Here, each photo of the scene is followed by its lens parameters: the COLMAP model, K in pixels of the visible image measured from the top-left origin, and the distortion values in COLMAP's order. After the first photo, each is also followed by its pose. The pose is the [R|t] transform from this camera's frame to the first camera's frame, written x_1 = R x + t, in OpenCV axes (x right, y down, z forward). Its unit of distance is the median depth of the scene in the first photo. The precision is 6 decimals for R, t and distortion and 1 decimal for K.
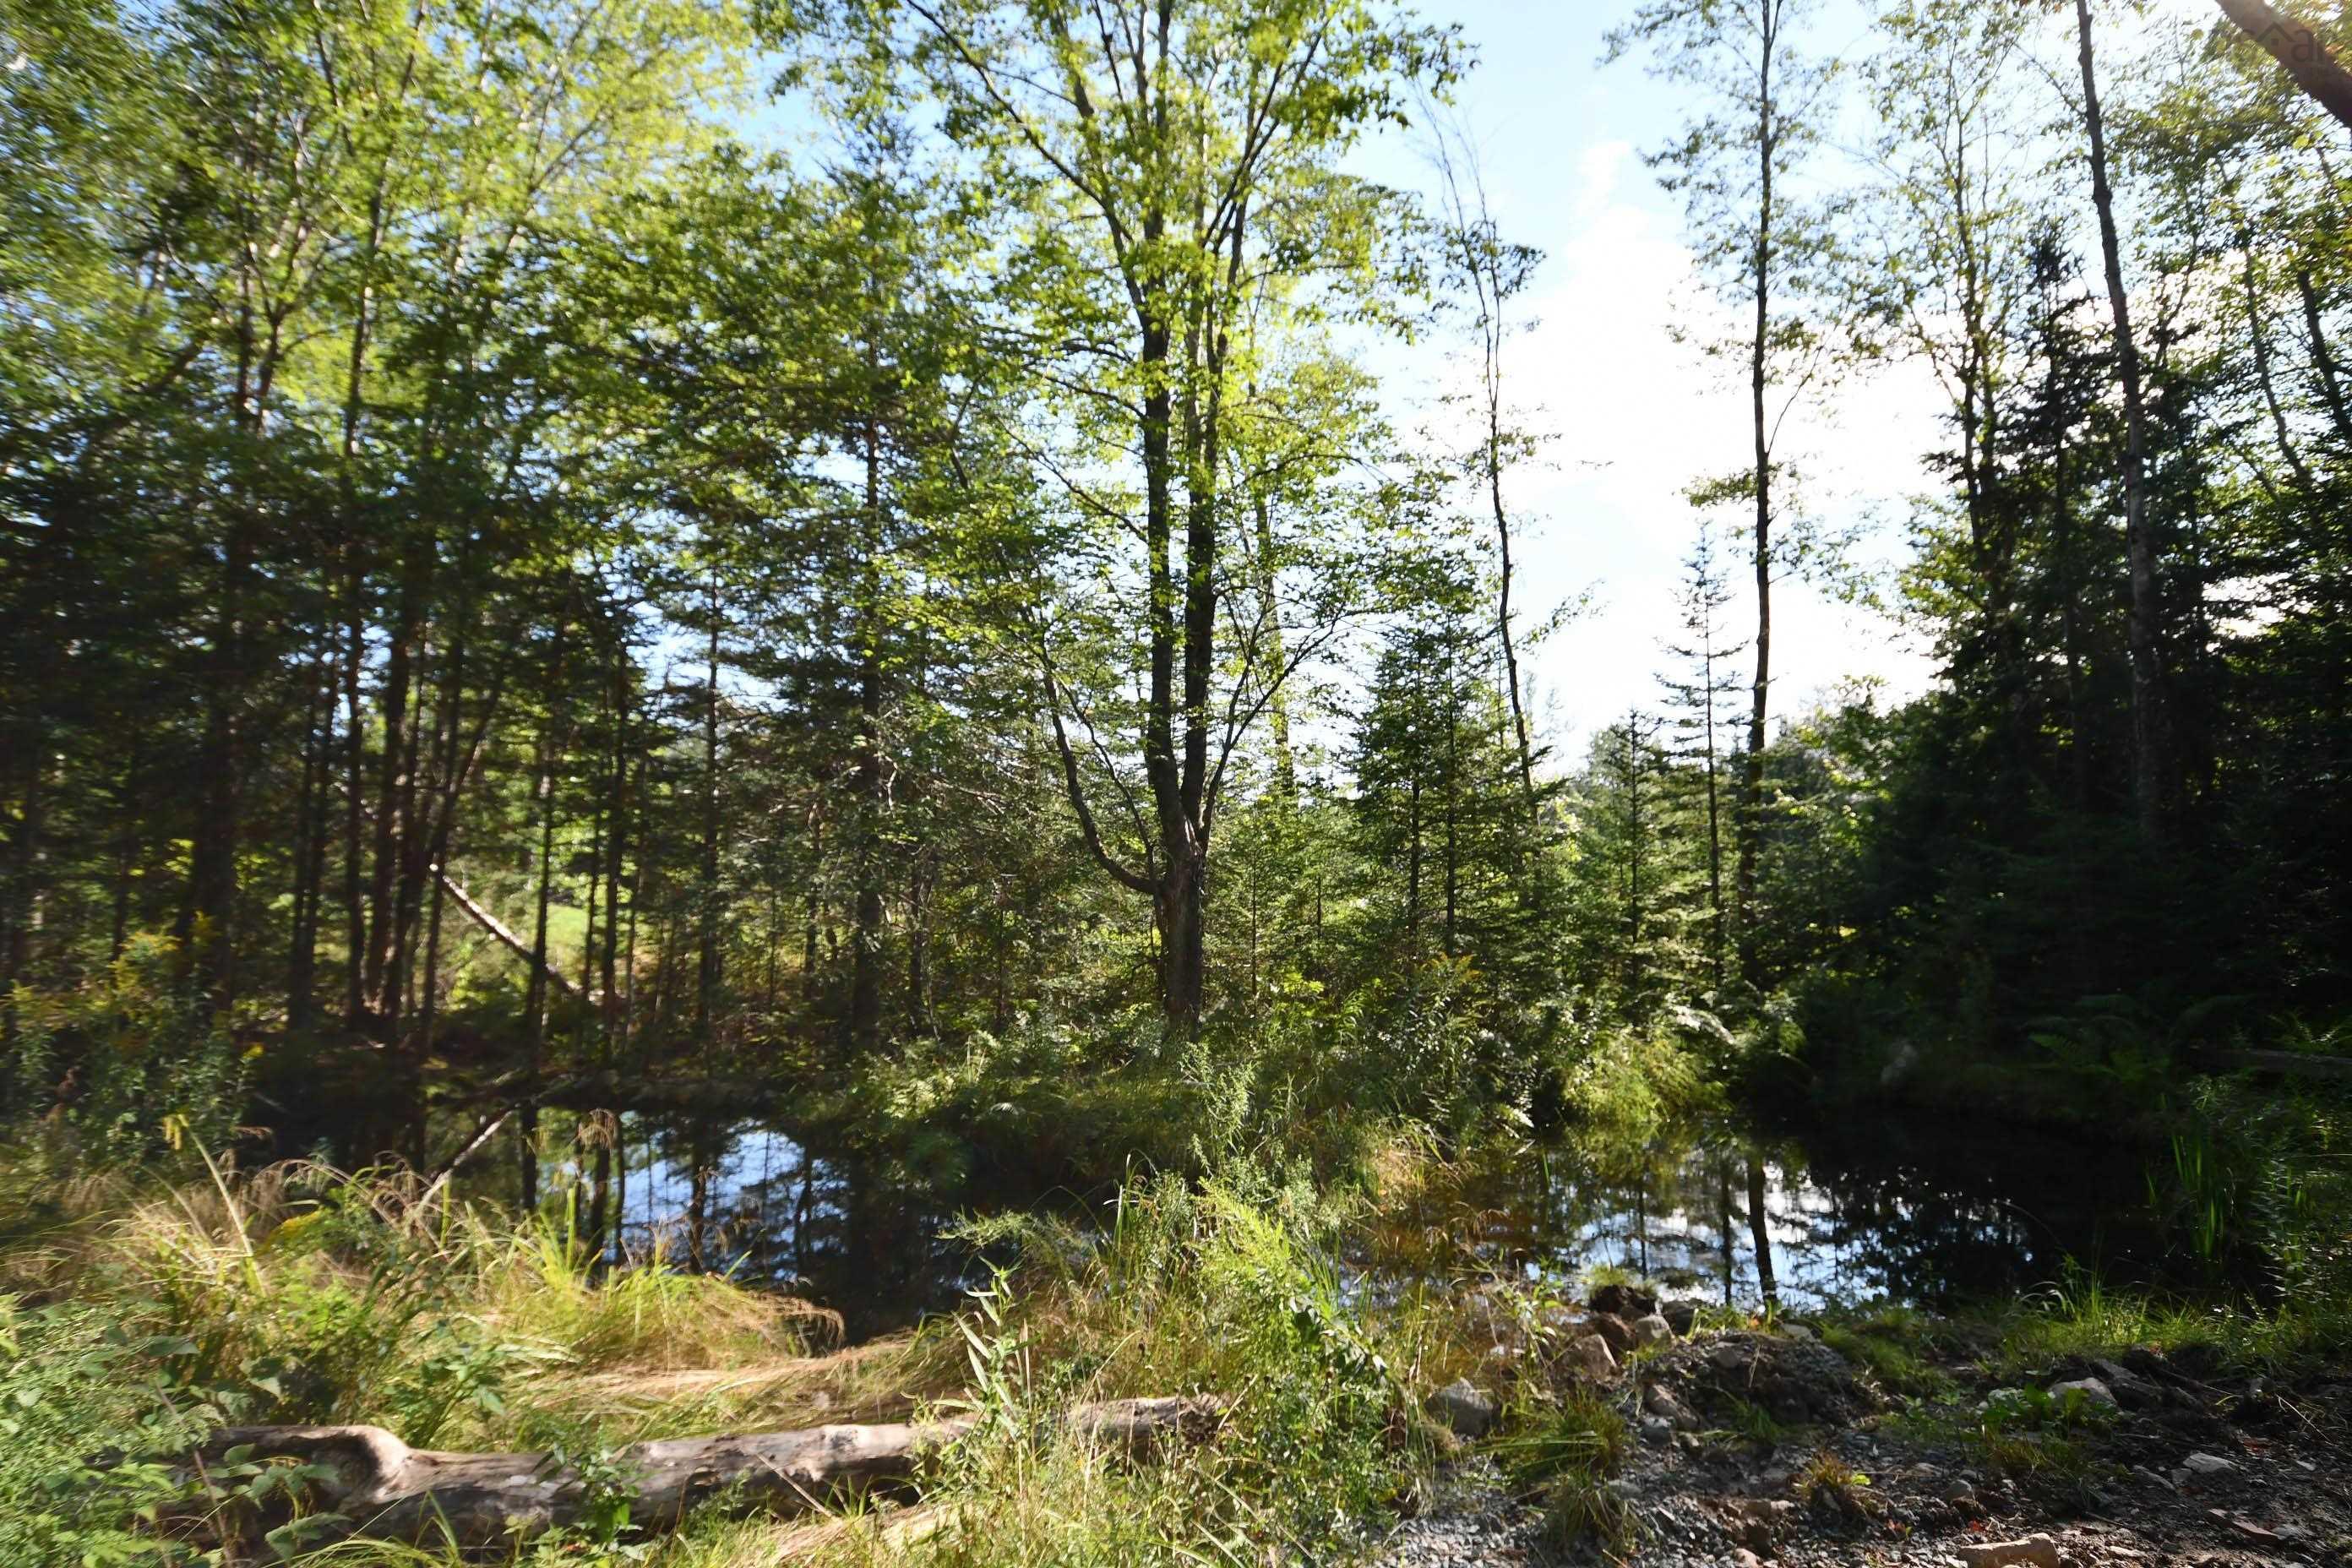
lens RADIAL K [[1280.1, 0, 1176.0], [0, 1280.1, 784.0], [0, 0, 1]] dist [0.001207, 0.023958]
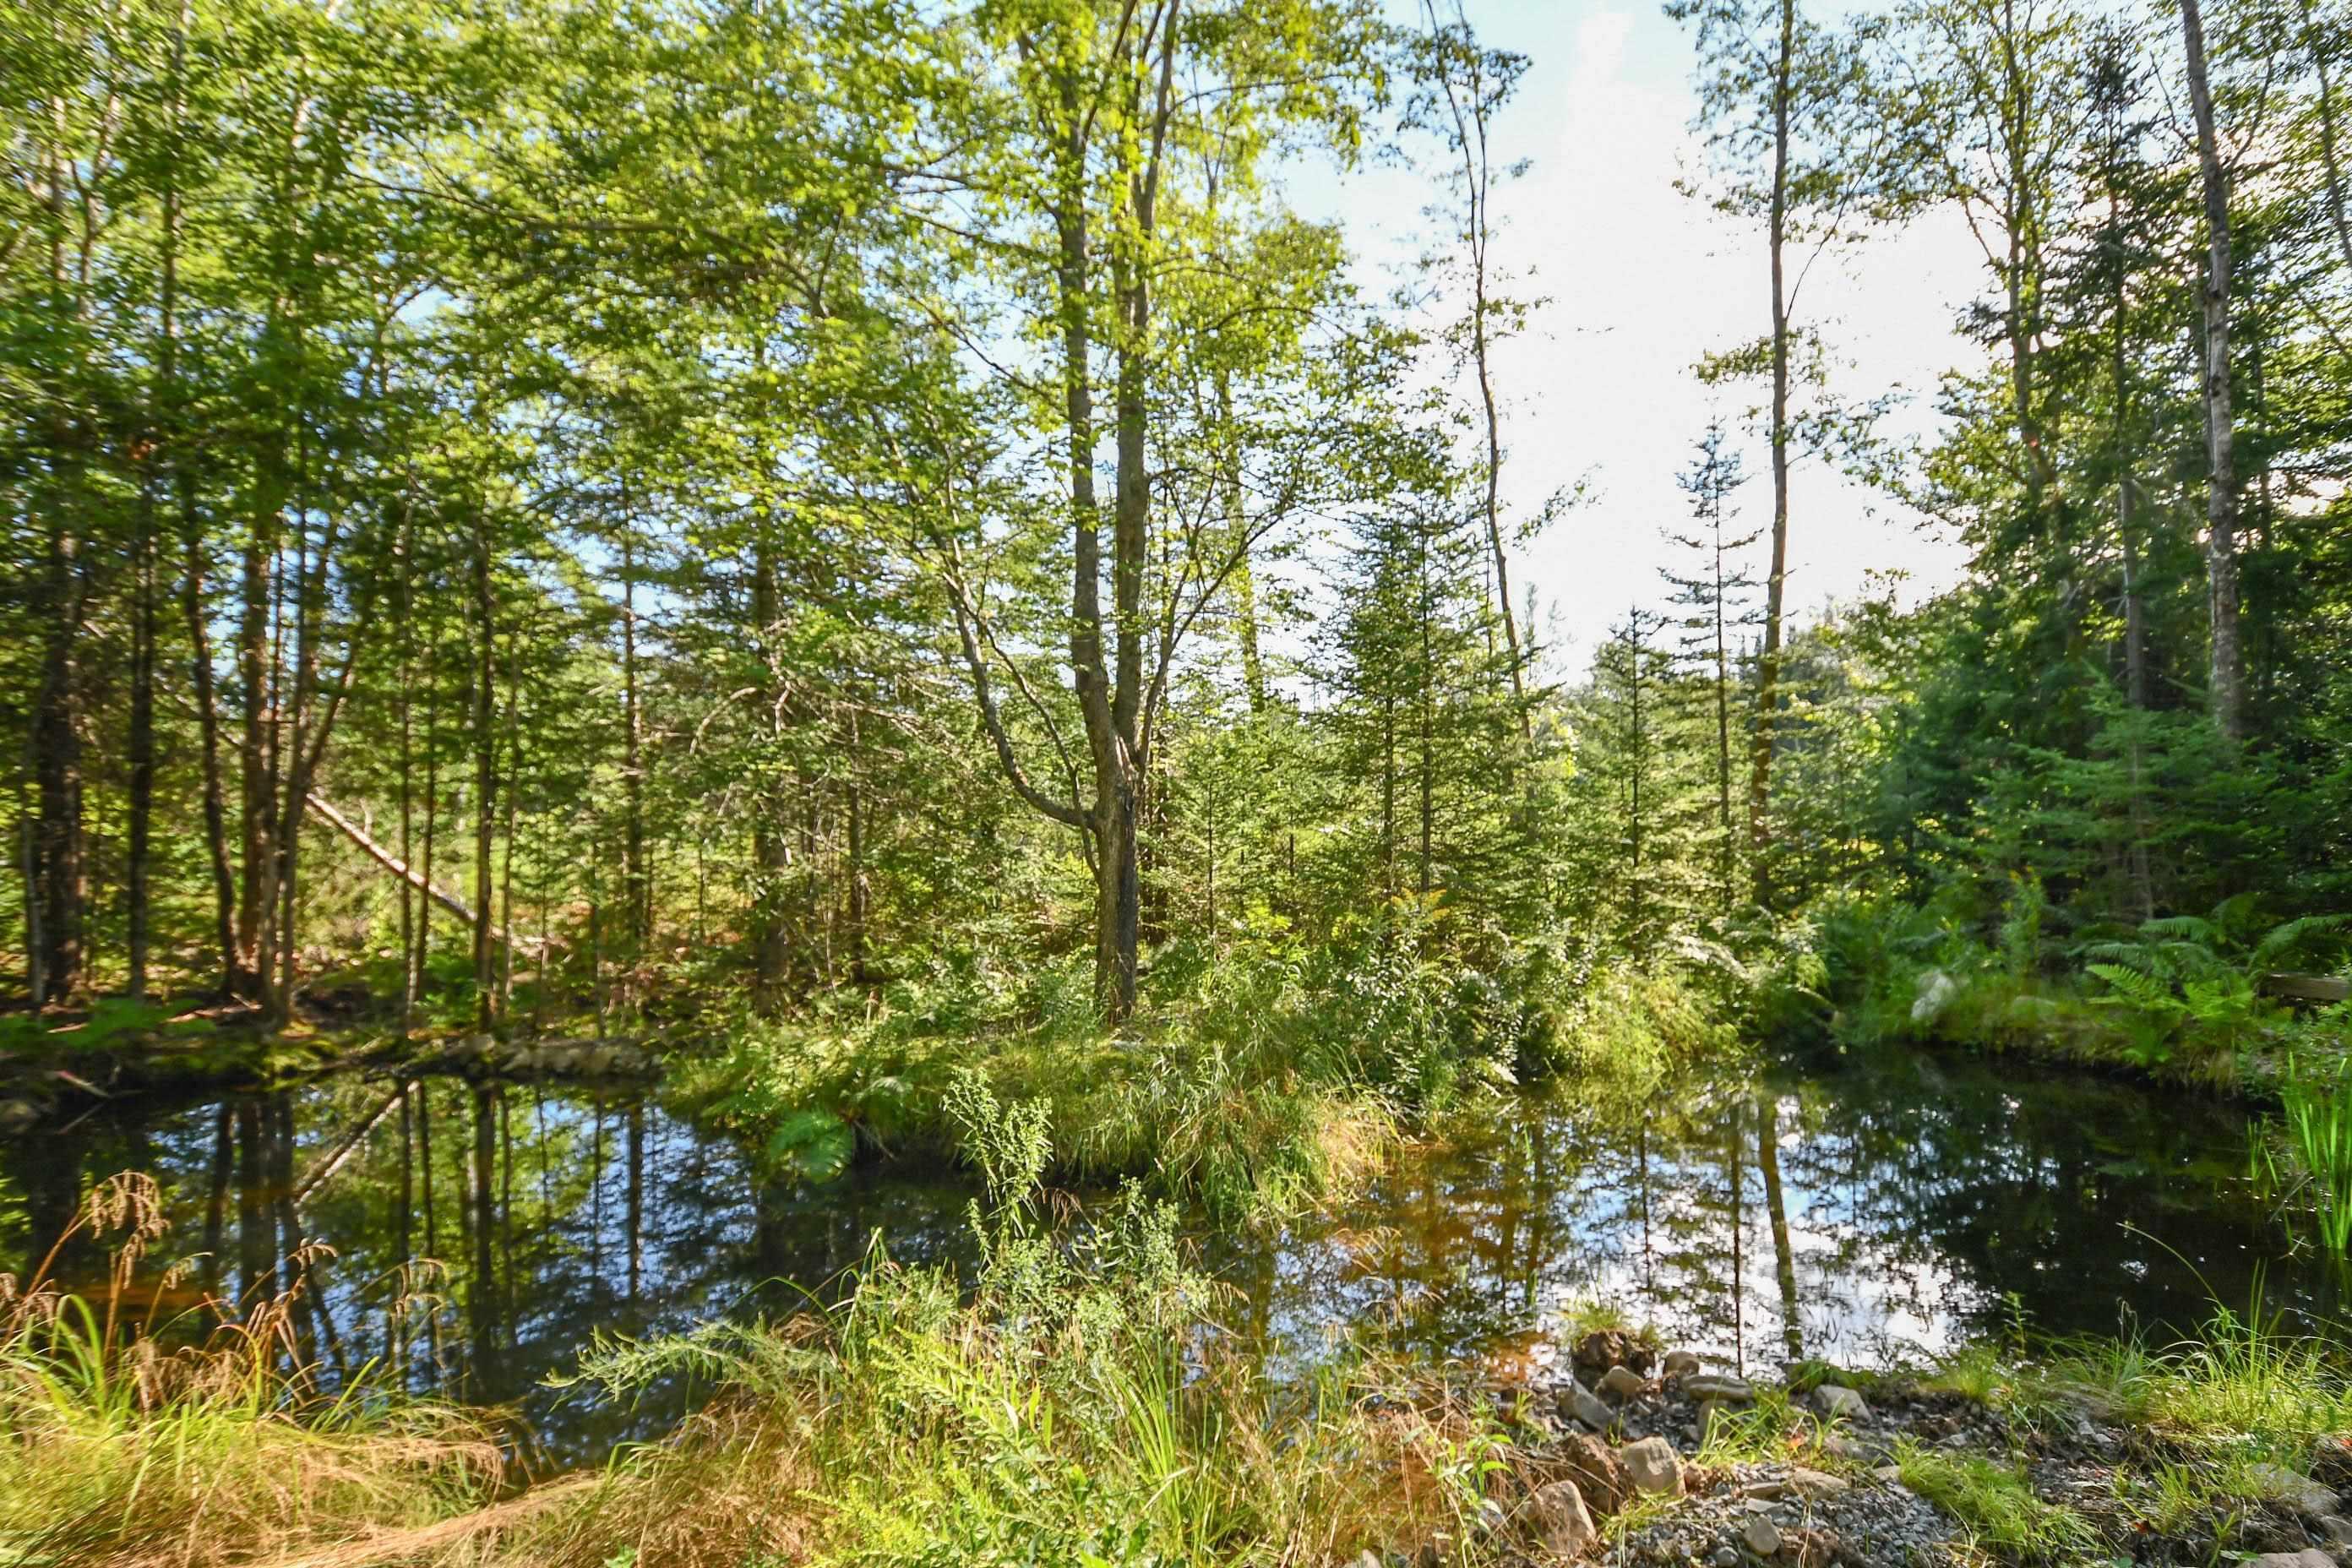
lens RADIAL K [[1282.3, 0, 1176.0], [0, 1282.3, 784.0], [0, 0, 1]] dist [0.017937, 0.000901]
pose [[0.999782, -0.020731, -0.002619, 0.035731], [0.020851, 0.997965, 0.060266, 0.004390], [0.001364, -0.060307, 0.998179, 0.093344]]
